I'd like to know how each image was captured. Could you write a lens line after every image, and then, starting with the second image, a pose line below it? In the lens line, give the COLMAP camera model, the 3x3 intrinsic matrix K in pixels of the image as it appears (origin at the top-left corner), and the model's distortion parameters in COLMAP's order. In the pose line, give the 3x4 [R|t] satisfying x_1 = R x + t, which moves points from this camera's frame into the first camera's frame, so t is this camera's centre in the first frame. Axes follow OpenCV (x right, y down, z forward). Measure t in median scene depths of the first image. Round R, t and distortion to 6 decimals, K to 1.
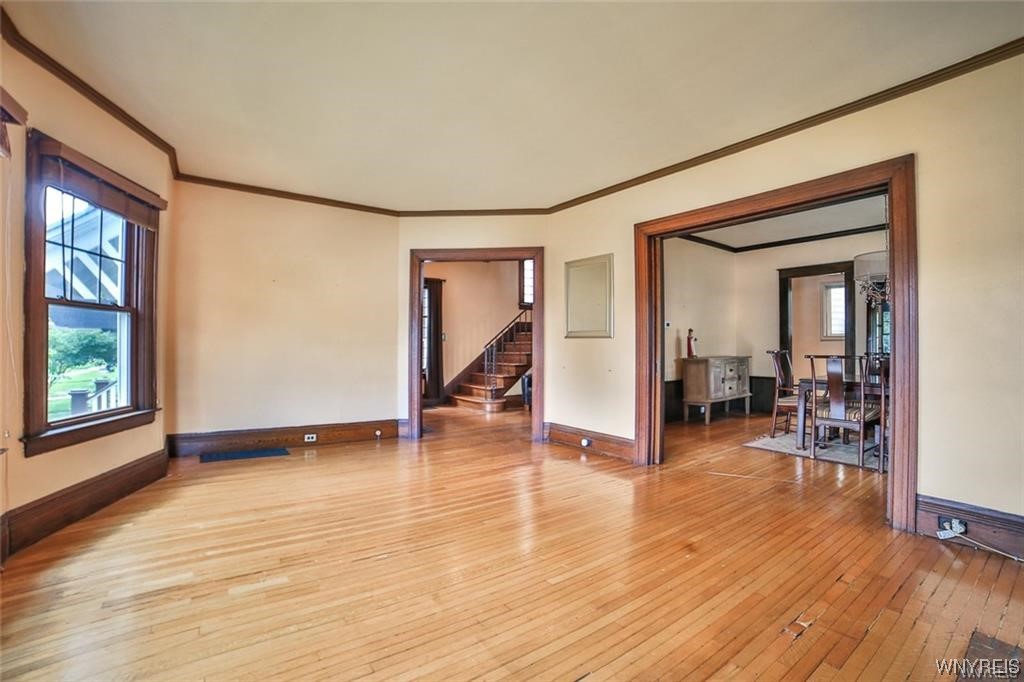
lens RADIAL K [[436.3, 0, 507.0], [0, 436.3, 344.3], [0, 0, 1]] dist [-0.045373, 0.000164]
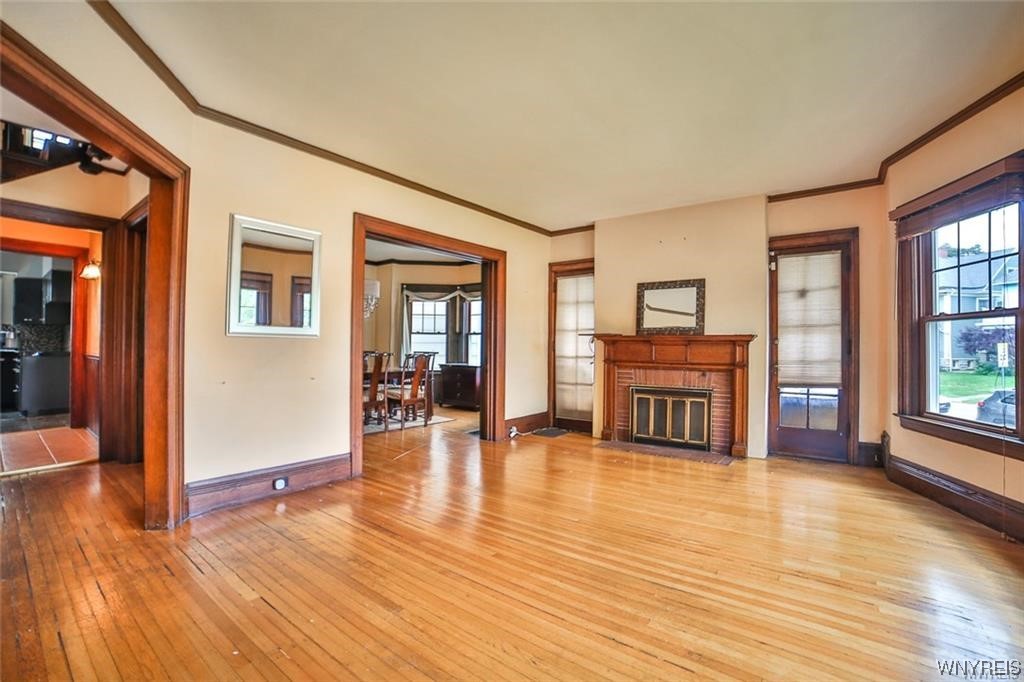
lens RADIAL K [[436.3, 0, 507.0], [0, 436.3, 344.3], [0, 0, 1]] dist [-0.045373, 0.000164]
pose [[-0.273100, 0.006658, 0.961963, -0.994514], [-0.013243, 0.999855, -0.010680, 0.007517], [-0.961895, -0.015656, -0.272972, 1.444251]]
